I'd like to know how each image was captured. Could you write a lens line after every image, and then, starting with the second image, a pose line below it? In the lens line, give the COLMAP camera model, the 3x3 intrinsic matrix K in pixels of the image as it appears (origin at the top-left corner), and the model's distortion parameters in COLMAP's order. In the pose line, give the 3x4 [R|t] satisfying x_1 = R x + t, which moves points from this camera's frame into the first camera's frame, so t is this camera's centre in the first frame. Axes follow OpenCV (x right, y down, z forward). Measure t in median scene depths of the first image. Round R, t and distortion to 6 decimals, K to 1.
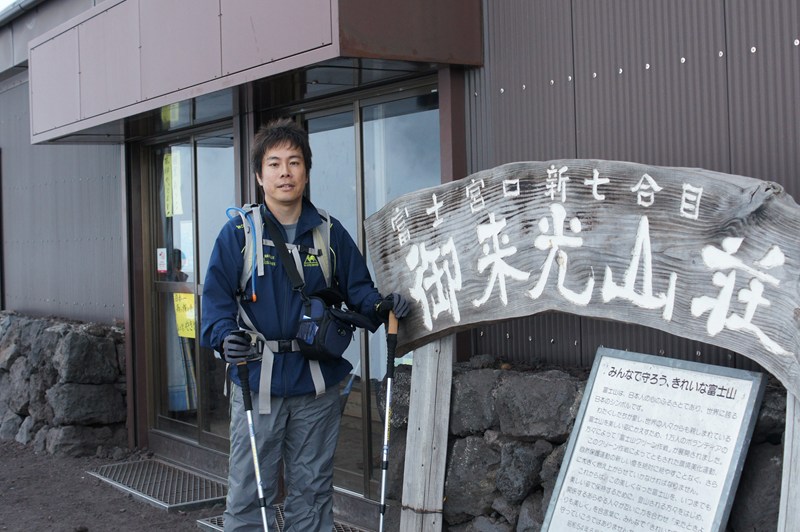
lens RADIAL K [[1222.5, 0, 397.4], [0, 1222.5, 267.2], [0, 0, 1]] dist [-0.137981, 0.000000]
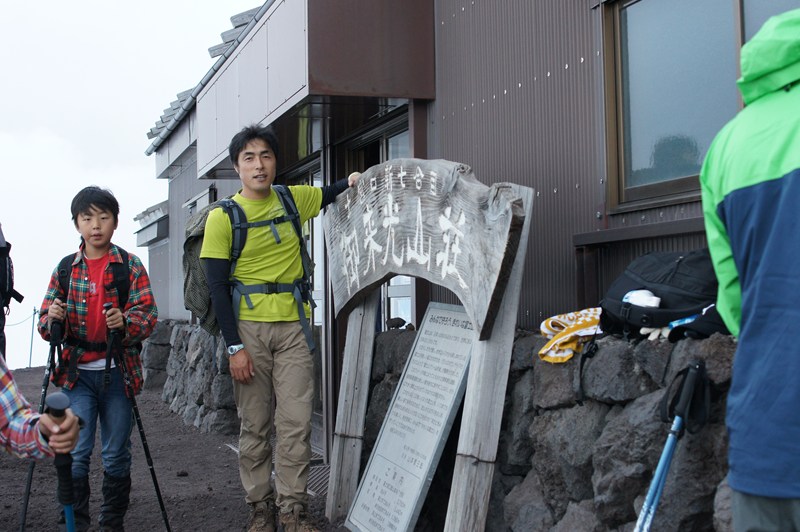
lens RADIAL K [[1222.5, 0, 401.4], [0, 1222.5, 266.3], [0, 0, 1]] dist [-0.137981, 0.000000]
pose [[0.962574, 0.002912, -0.271002, 0.484242], [-0.016397, 0.998736, -0.047509, 0.088548], [0.270521, 0.050175, 0.961406, -0.284020]]
